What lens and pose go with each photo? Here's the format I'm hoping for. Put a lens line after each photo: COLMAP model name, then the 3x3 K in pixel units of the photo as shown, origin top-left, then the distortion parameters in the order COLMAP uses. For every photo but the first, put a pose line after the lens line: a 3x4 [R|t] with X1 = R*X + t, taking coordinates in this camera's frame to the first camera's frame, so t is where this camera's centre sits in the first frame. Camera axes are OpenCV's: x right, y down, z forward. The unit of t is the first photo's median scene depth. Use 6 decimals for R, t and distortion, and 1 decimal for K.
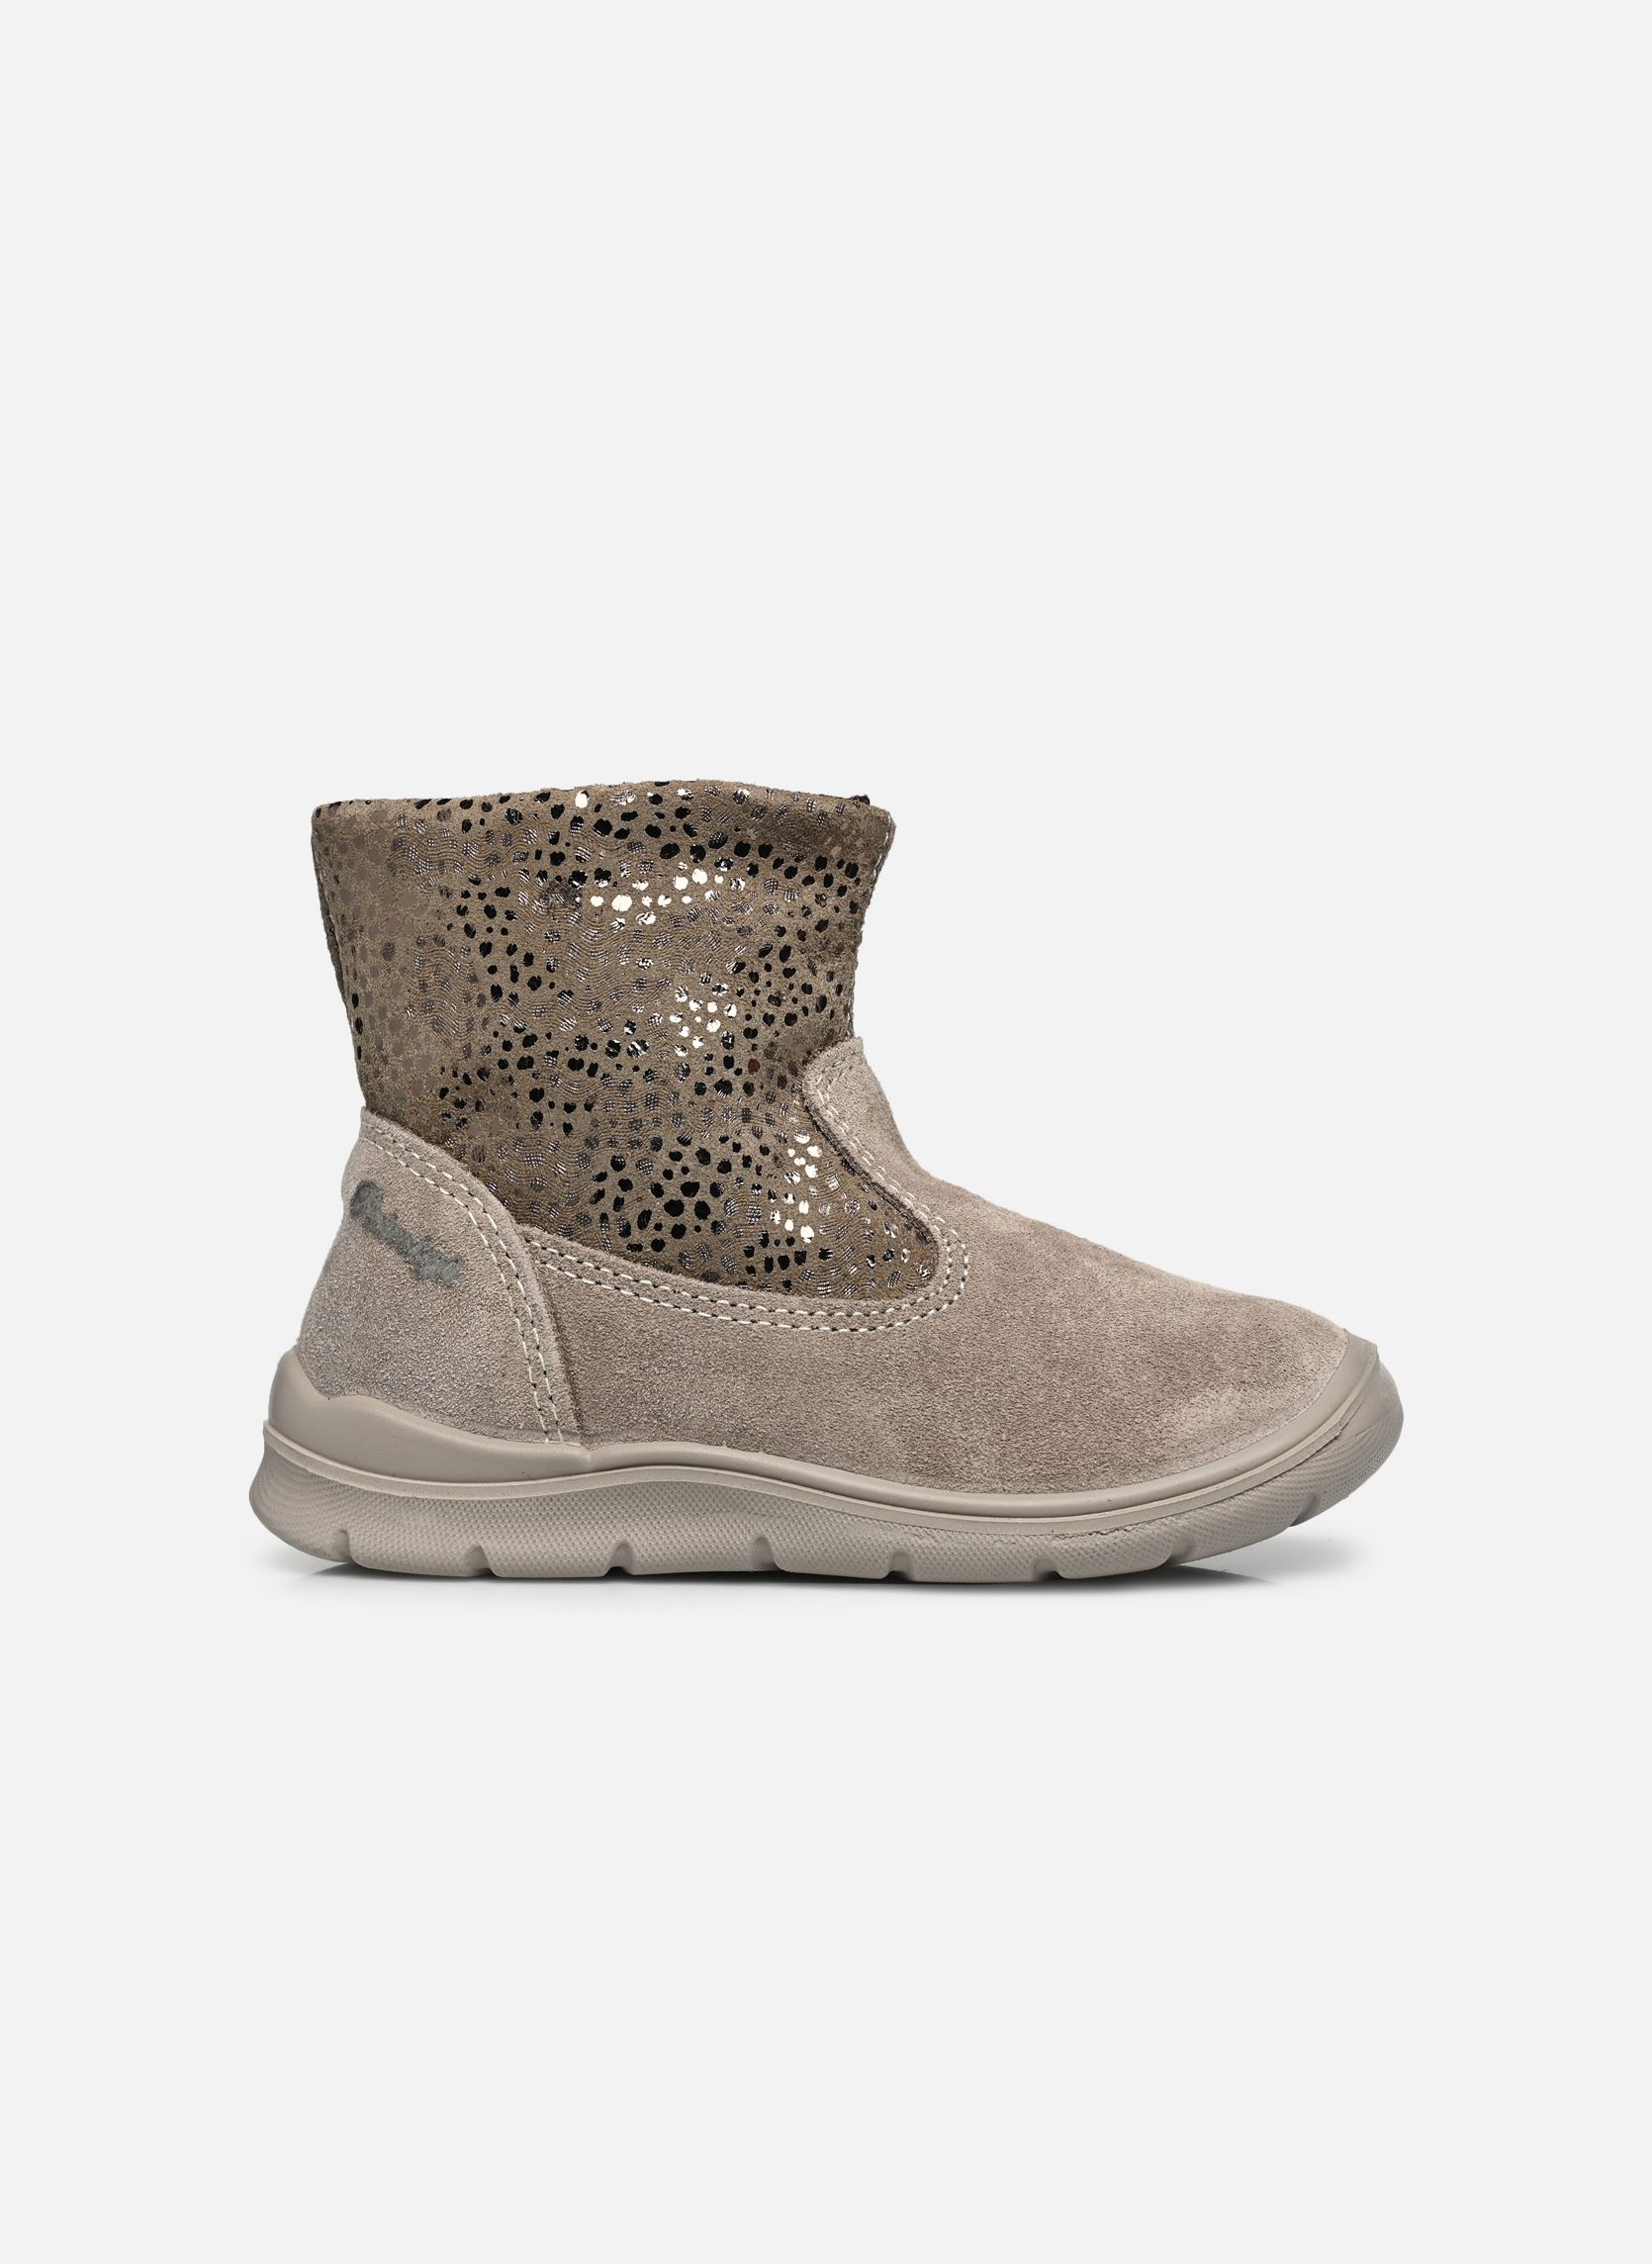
lens RADIAL K [[7256.3, 0, 826.4], [0, 7256.3, 1135.1], [0, 0, 1]] dist [0.230845, 0.000000]
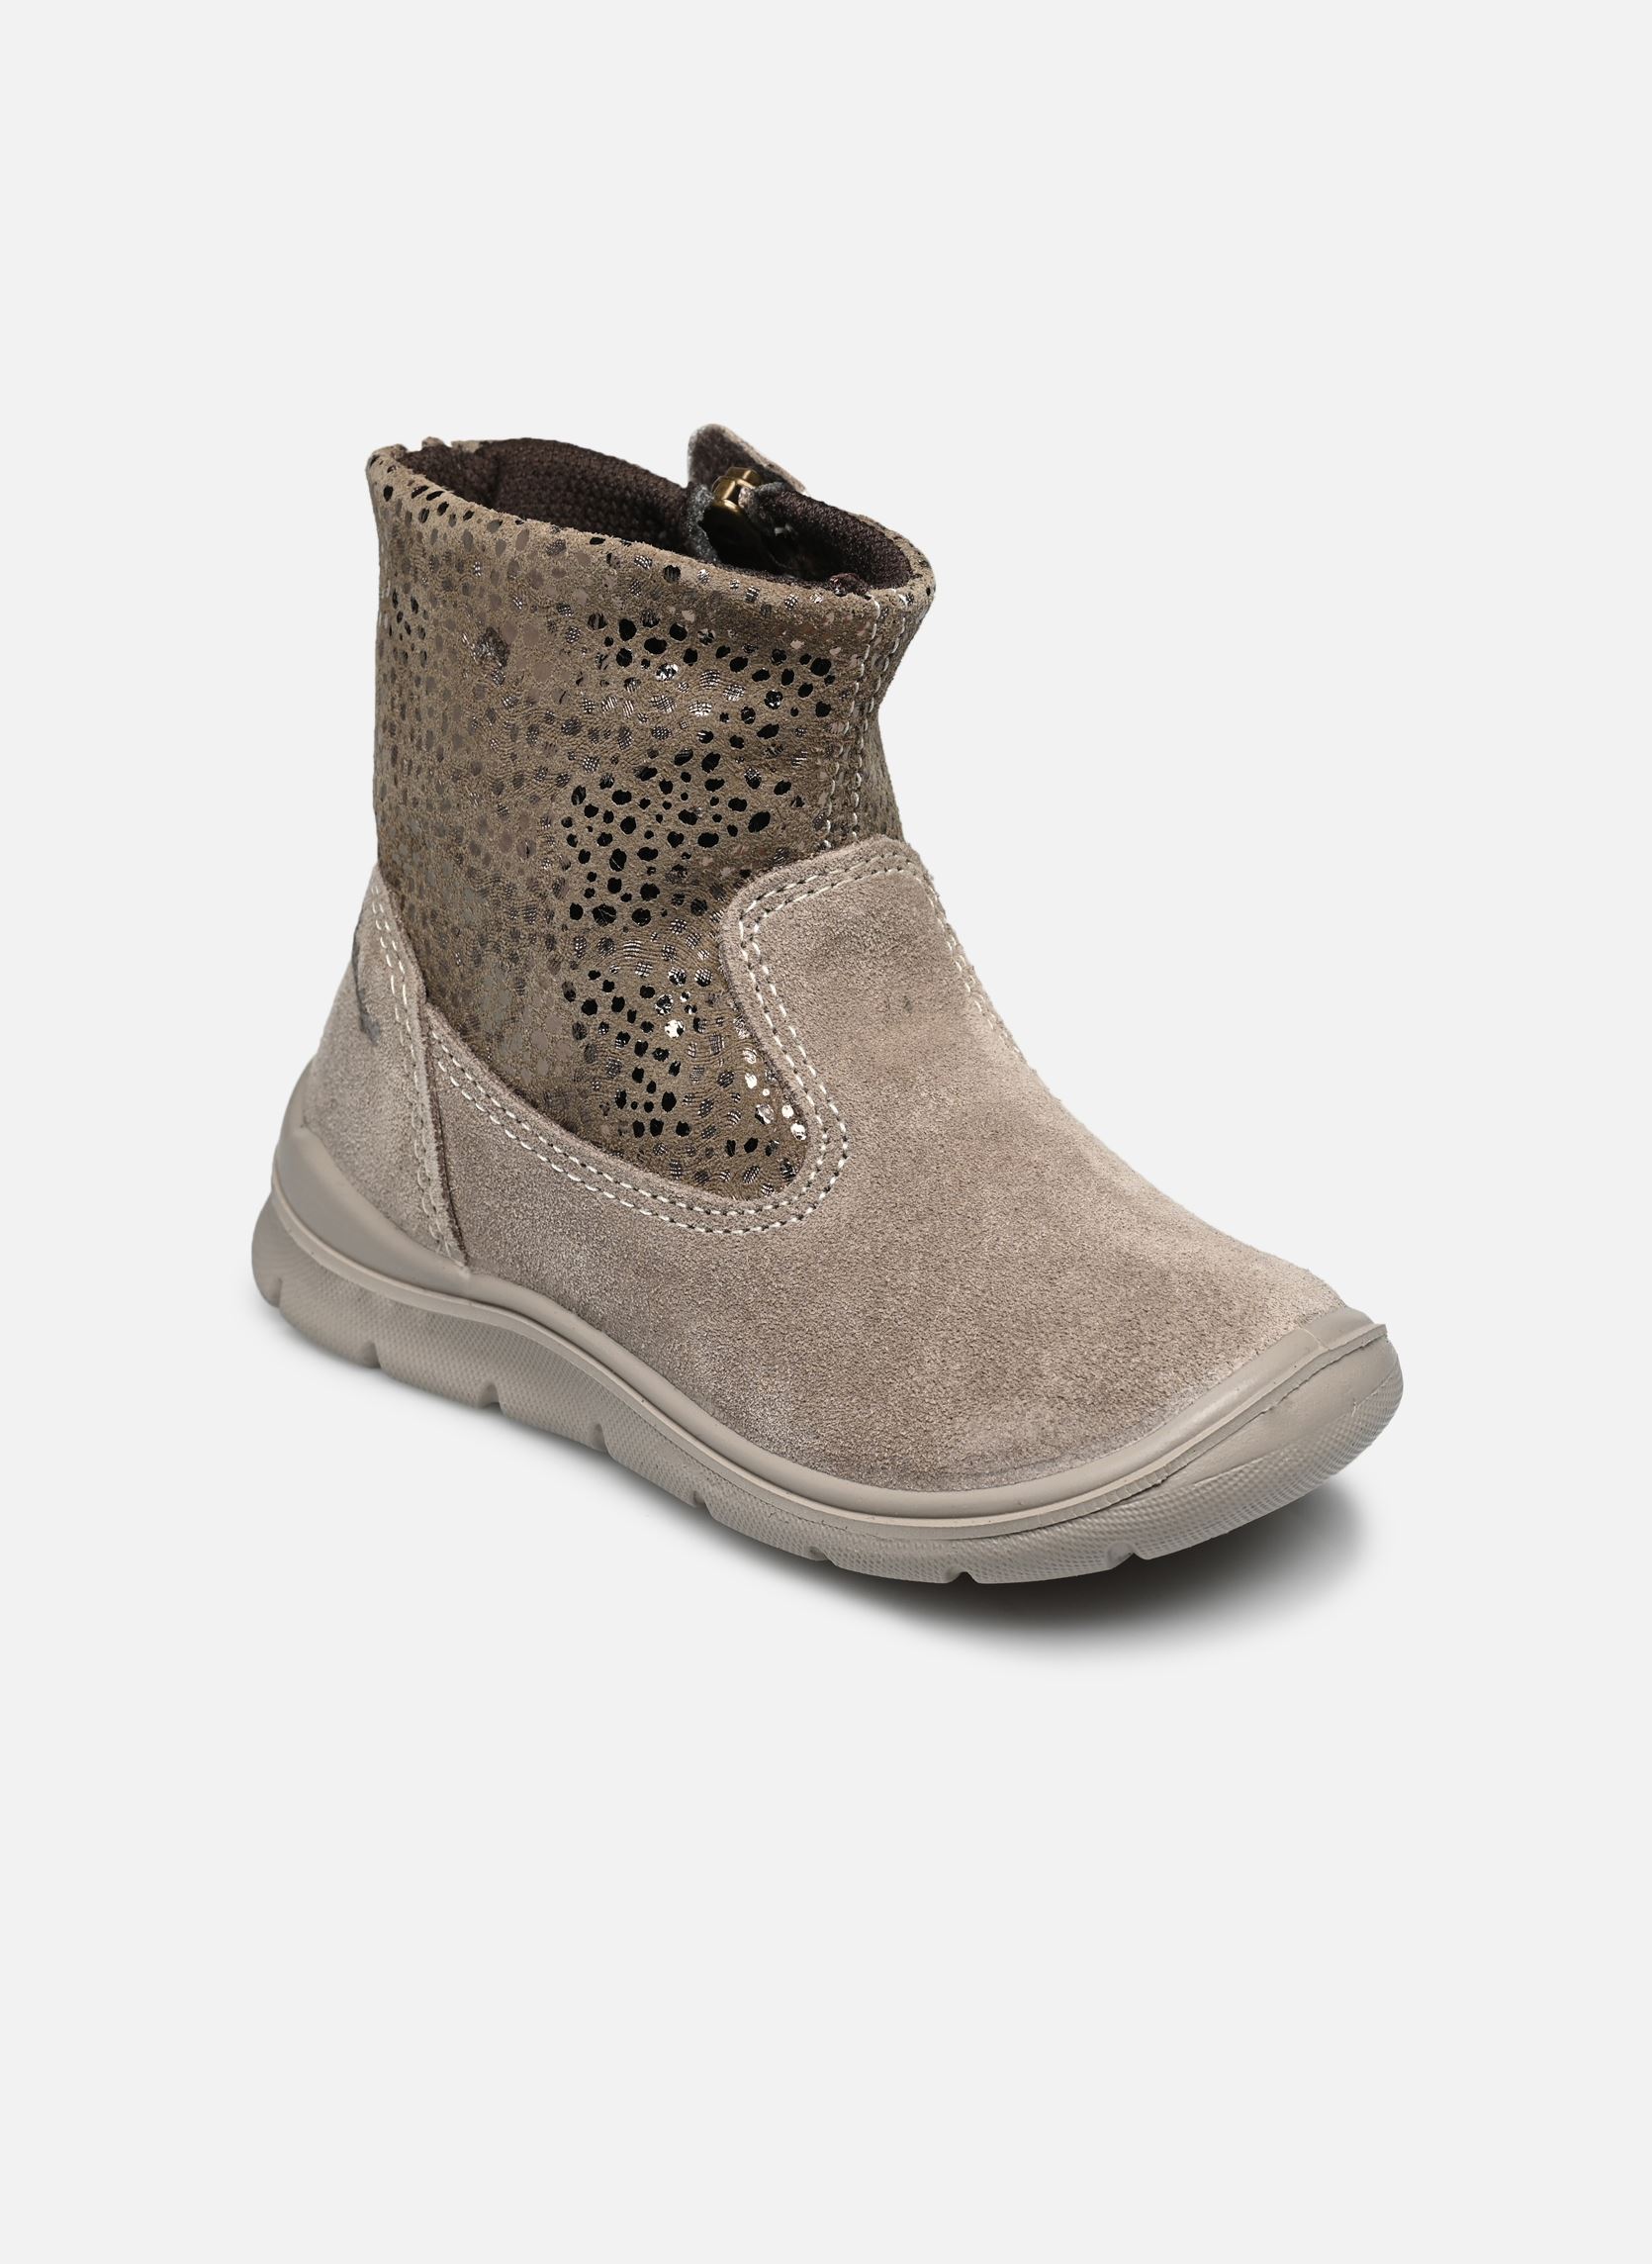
lens RADIAL K [[7256.3, 0, 825.8], [0, 7256.3, 1131.0], [0, 0, 1]] dist [0.230845, 0.000000]
pose [[0.864841, 0.208572, -0.456670, 0.400859], [-0.077214, 0.954055, 0.289511, -0.229899], [0.496072, -0.215120, 0.841211, 0.289021]]
